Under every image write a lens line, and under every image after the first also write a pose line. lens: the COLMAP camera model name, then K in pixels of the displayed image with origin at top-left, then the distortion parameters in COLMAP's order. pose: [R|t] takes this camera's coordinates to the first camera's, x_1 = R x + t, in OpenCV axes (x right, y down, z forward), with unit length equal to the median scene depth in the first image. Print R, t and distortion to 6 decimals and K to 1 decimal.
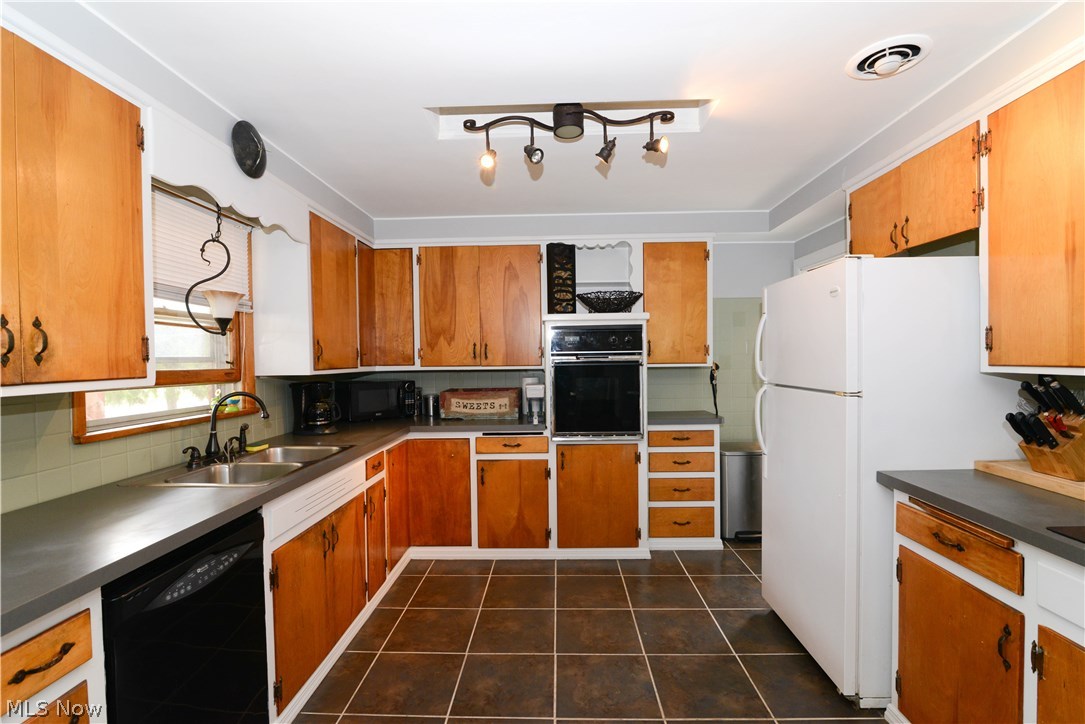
lens RADIAL K [[497.1, 0, 542.3], [0, 497.1, 367.7], [0, 0, 1]] dist [-0.020244, 0.001228]
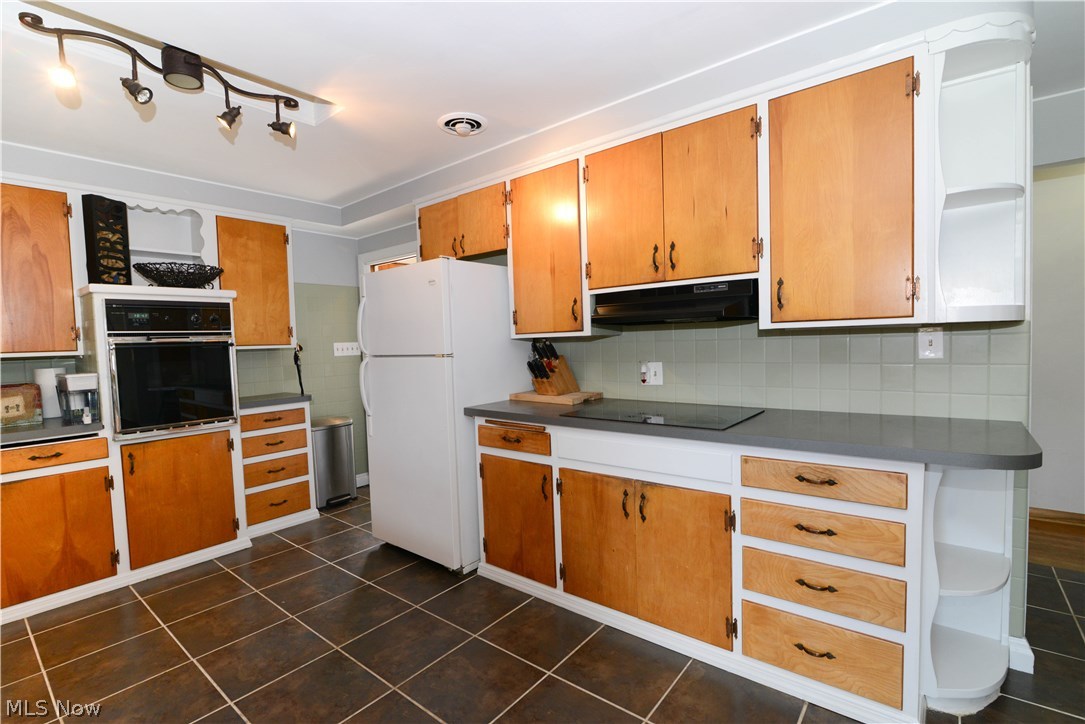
lens RADIAL K [[497.1, 0, 542.3], [0, 497.1, 367.7], [0, 0, 1]] dist [-0.020244, 0.001228]
pose [[0.602378, -0.048950, 0.796709, -0.238265], [0.041462, 0.998689, 0.030010, 0.040309], [-0.797134, 0.014956, 0.603618, -0.048606]]
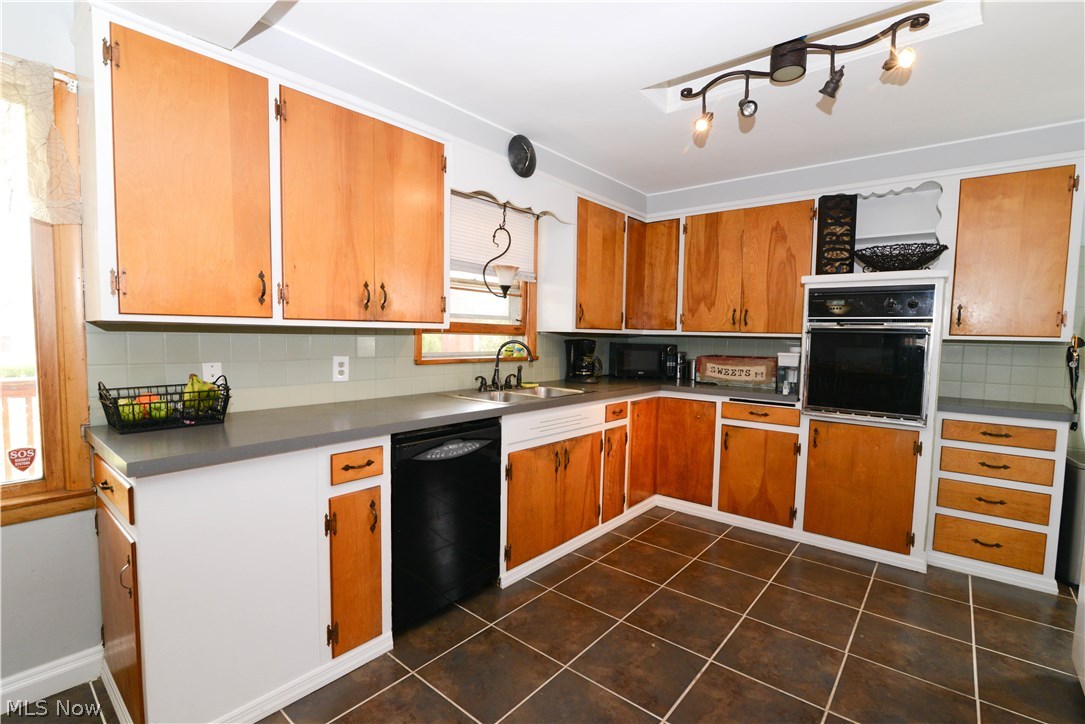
lens RADIAL K [[497.1, 0, 542.3], [0, 497.1, 367.7], [0, 0, 1]] dist [-0.020244, 0.001228]
pose [[0.786657, 0.070525, -0.613349, 0.242660], [-0.041579, 0.997251, 0.061340, 0.031203], [0.615989, -0.022751, 0.787427, -0.021247]]
